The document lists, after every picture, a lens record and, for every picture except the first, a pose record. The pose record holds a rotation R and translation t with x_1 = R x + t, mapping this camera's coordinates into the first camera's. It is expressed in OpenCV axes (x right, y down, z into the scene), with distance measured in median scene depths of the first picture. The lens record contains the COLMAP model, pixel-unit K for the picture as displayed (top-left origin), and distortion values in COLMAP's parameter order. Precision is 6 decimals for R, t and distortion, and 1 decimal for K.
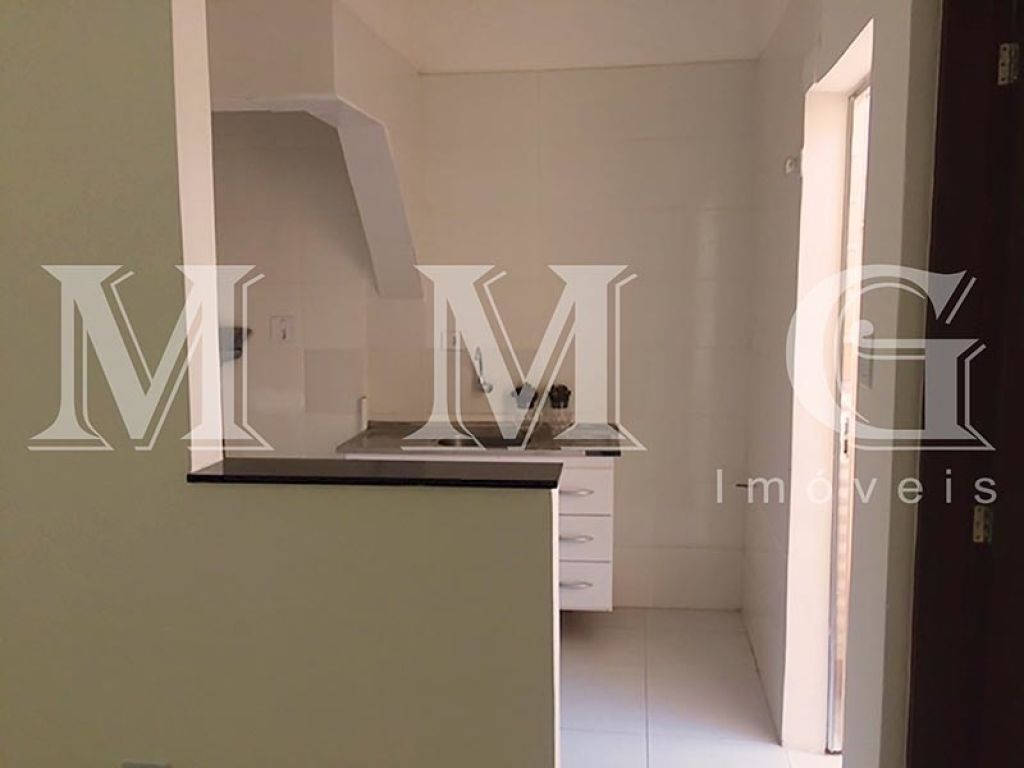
lens RADIAL K [[887.4, 0, 506.8], [0, 887.4, 385.1], [0, 0, 1]] dist [0.095495, -0.114096]
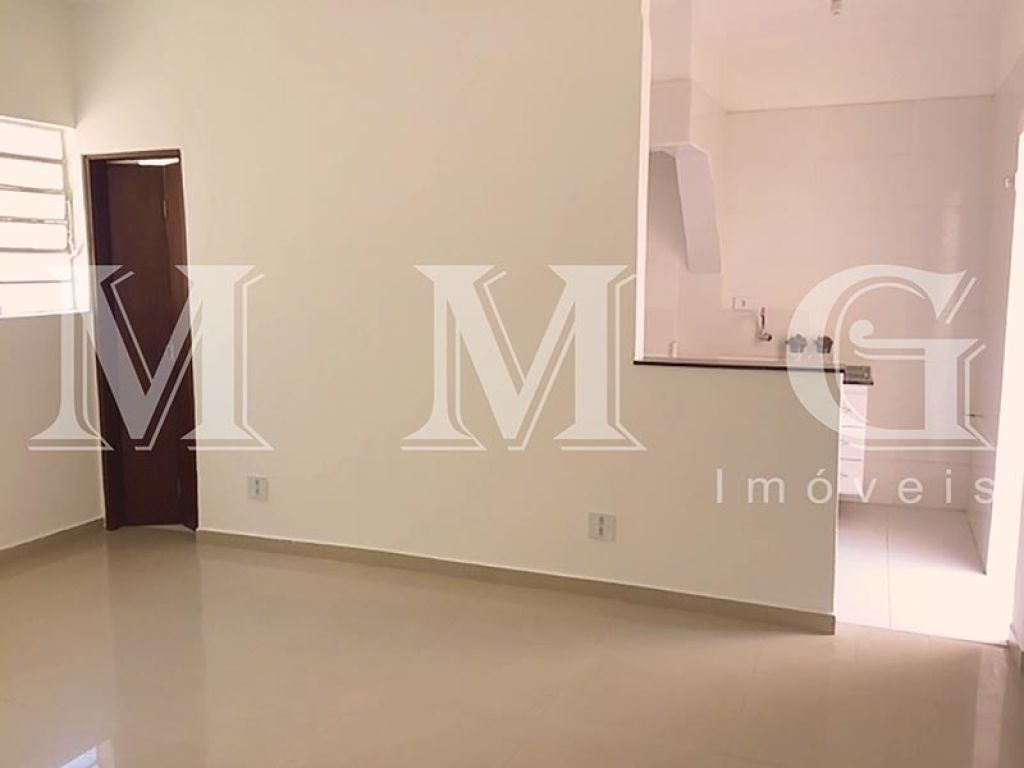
lens RADIAL K [[887.4, 0, 501.4], [0, 887.4, 363.3], [0, 0, 1]] dist [0.095495, -0.114096]
pose [[0.968693, 0.035728, -0.245677, -0.090827], [-0.035619, 0.999353, 0.004888, 0.058984], [0.245693, 0.004016, 0.969339, -0.508678]]
